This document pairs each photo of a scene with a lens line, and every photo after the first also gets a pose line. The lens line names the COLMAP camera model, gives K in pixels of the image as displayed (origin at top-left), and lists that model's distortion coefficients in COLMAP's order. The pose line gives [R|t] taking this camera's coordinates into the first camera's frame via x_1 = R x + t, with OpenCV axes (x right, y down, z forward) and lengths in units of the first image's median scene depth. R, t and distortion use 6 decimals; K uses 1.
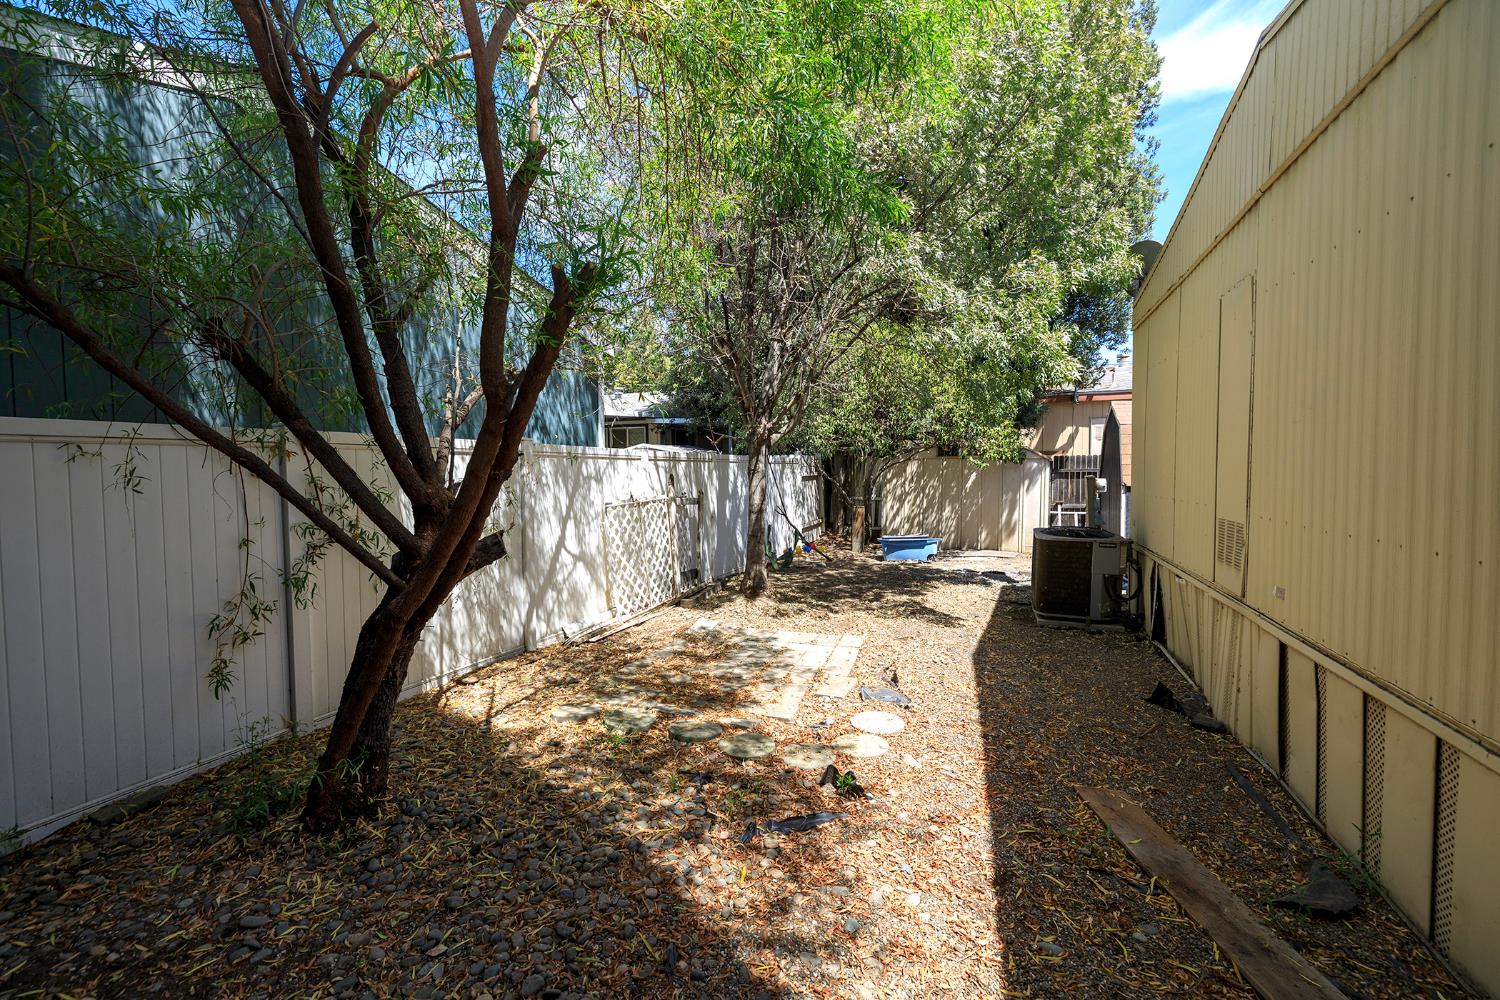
lens RADIAL K [[634.8, 0, 748.8], [0, 634.8, 499.9], [0, 0, 1]] dist [-0.002670, -0.000113]
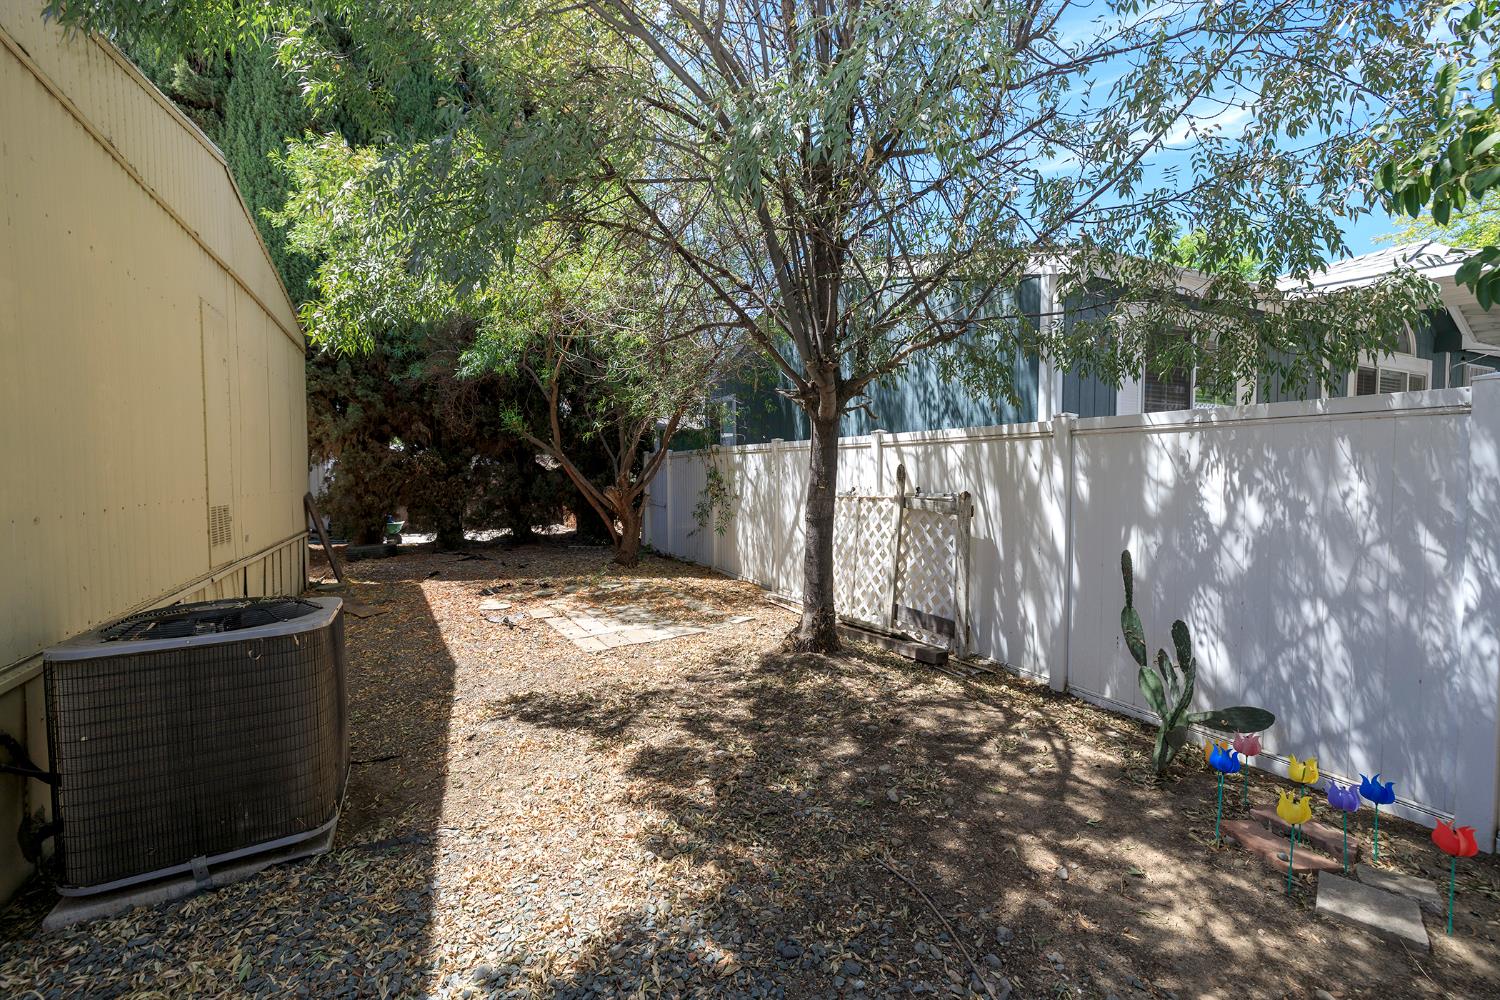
lens RADIAL K [[634.8, 0, 750.0], [0, 634.8, 493.9], [0, 0, 1]] dist [-0.002670, -0.000113]
pose [[-0.652346, 0.049617, -0.756295, 0.522204], [-0.012036, 0.997051, 0.075794, -0.058767], [0.757826, 0.058547, -0.649825, 1.313599]]
